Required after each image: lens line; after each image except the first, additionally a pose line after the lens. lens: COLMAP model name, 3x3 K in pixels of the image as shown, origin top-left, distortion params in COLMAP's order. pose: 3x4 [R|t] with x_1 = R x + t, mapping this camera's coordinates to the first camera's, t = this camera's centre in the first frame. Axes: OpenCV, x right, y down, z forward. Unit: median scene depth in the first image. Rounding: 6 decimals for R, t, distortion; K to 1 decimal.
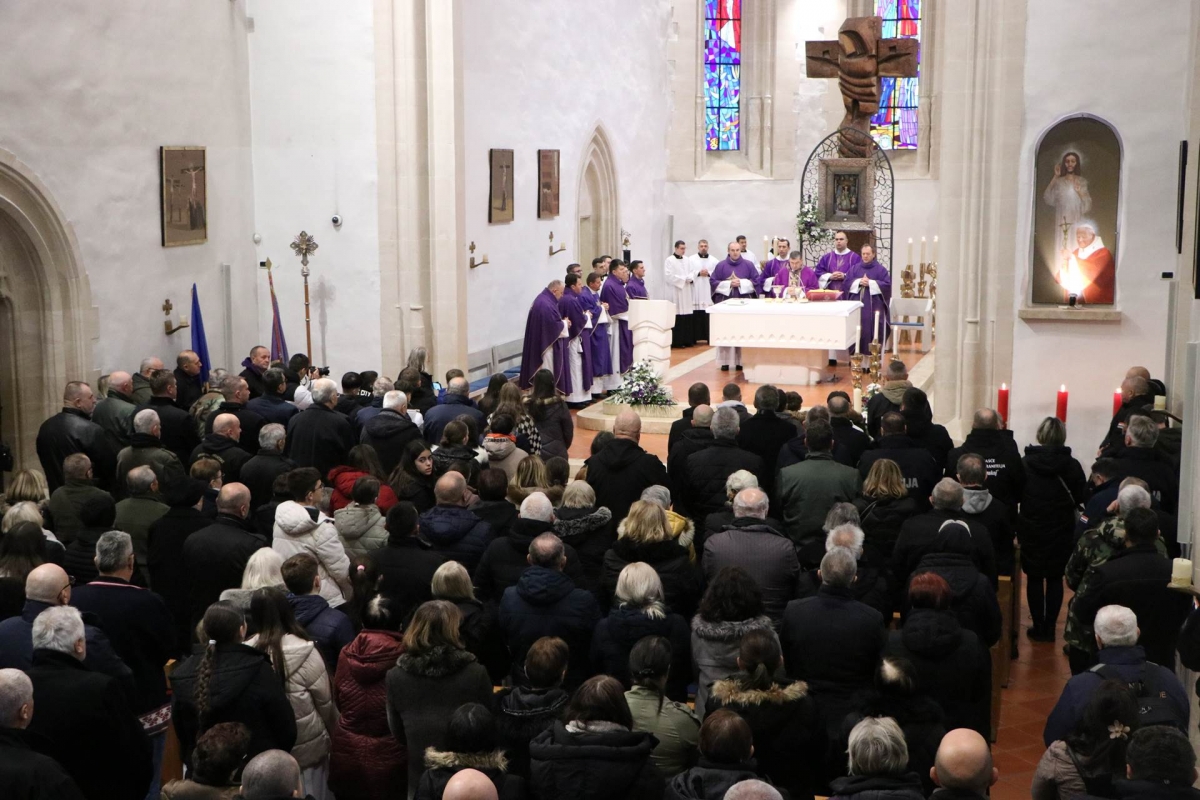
lens RADIAL K [[1604.9, 0, 600.0], [0, 1604.9, 400.0], [0, 0, 1]] dist [0.006328, 0.022703]
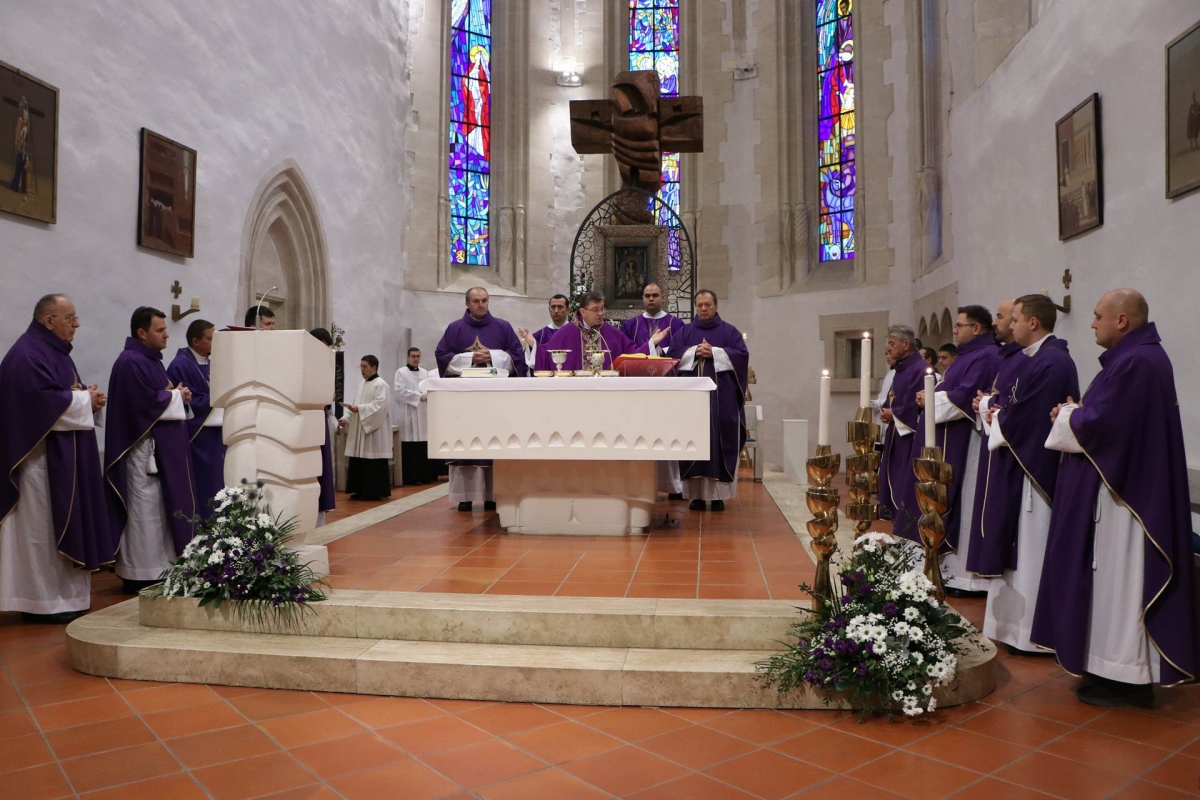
lens RADIAL K [[983.5, 0, 583.3], [0, 983.5, 417.3], [0, 0, 1]] dist [-0.205848, 0.166712]
pose [[0.984106, -0.002450, 0.177566, 0.045748], [0.023519, 0.992895, -0.116648, -0.007804], [-0.176018, 0.118970, 0.977171, 0.516647]]
